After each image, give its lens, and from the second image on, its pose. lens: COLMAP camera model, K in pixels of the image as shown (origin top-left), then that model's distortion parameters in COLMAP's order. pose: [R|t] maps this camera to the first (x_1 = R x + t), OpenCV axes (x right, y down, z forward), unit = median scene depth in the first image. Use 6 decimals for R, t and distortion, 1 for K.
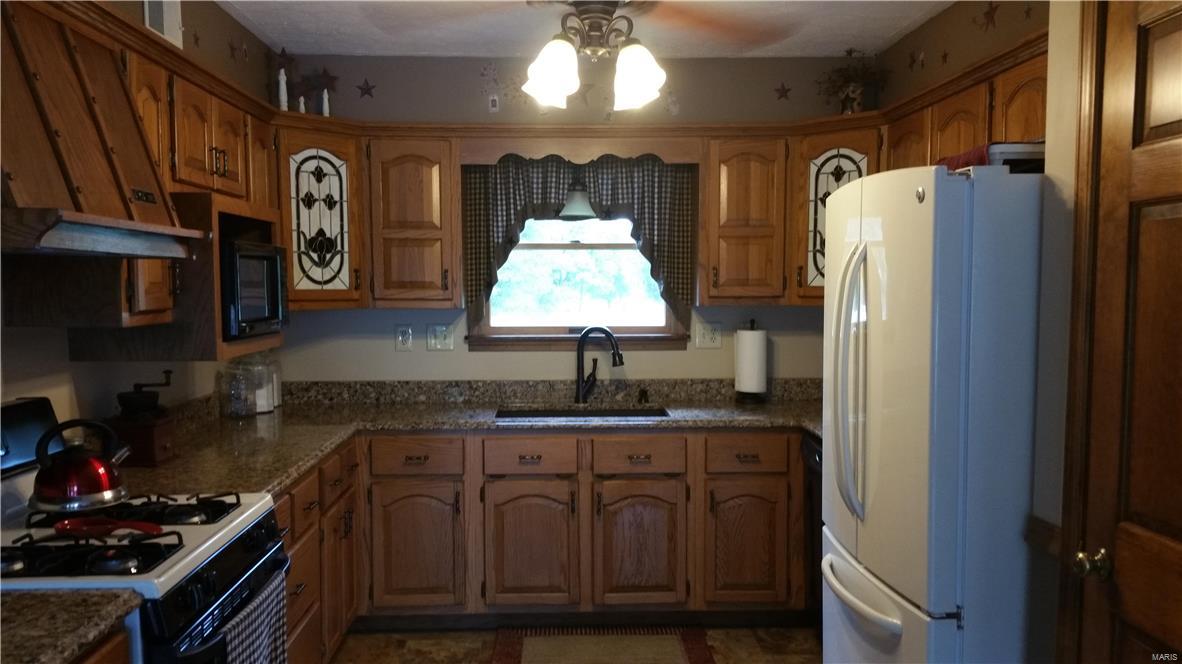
lens RADIAL K [[959.4, 0, 581.7], [0, 959.4, 360.5], [0, 0, 1]] dist [0.089254, -0.167818]
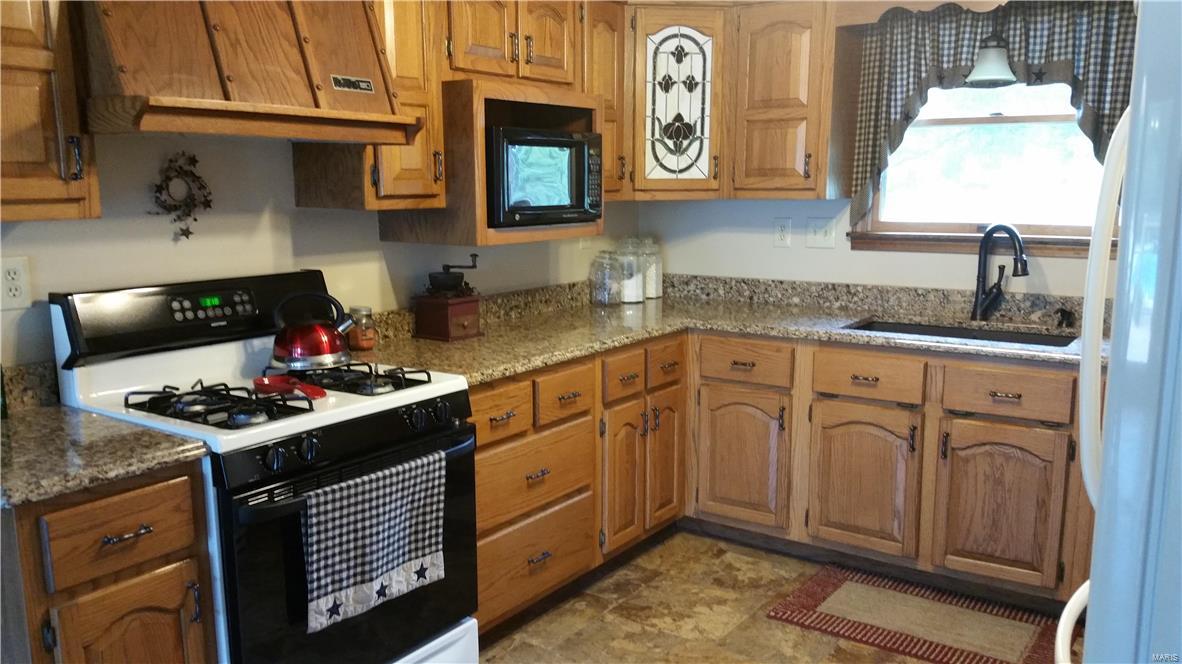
lens RADIAL K [[959.4, 0, 573.2], [0, 959.4, 362.5], [0, 0, 1]] dist [0.089254, -0.167818]
pose [[0.790958, 0.113450, -0.601261, 0.247417], [-0.046084, 0.990915, 0.126350, -0.008510], [0.610133, -0.072229, 0.789000, 0.169070]]
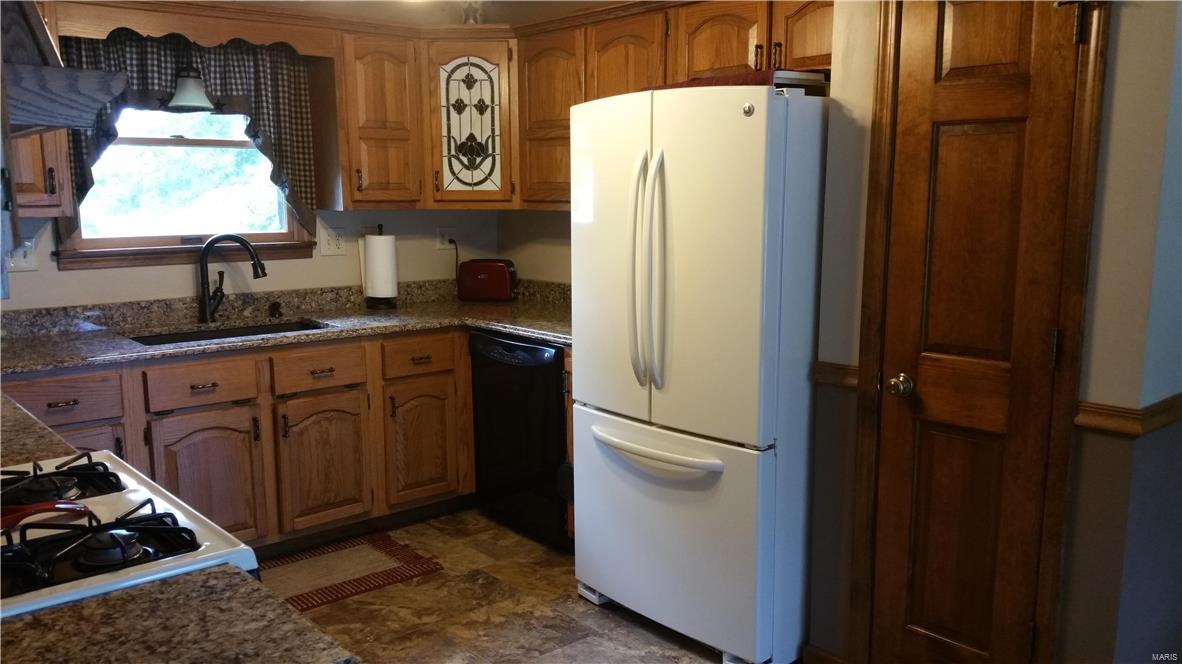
lens RADIAL K [[959.4, 0, 576.6], [0, 959.4, 360.4], [0, 0, 1]] dist [0.089254, -0.167818]
pose [[0.776179, -0.107417, 0.621296, -0.330247], [0.051647, 0.992901, 0.107143, 0.000669], [-0.628394, -0.051074, 0.776216, 0.099899]]
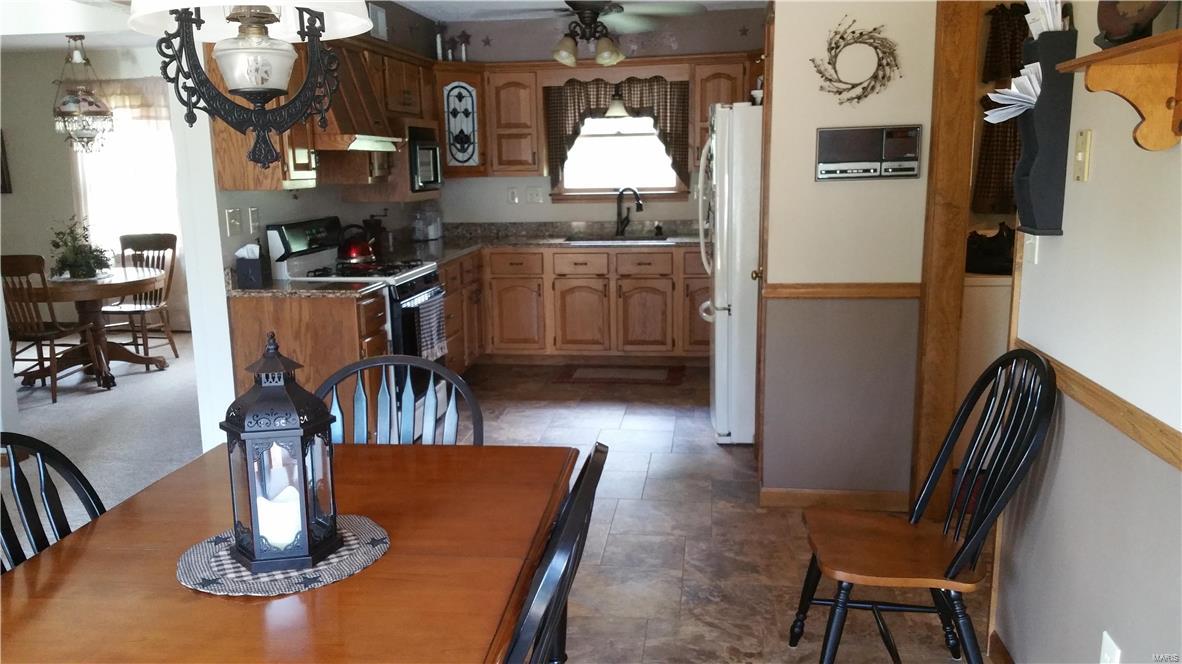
lens RADIAL K [[959.4, 0, 554.4], [0, 959.4, 369.9], [0, 0, 1]] dist [0.089254, -0.167818]
pose [[0.981013, 0.024410, -0.192399, 0.230494], [0.001945, 0.990759, 0.135619, 0.054249], [0.193931, -0.133418, 0.971900, -0.686391]]
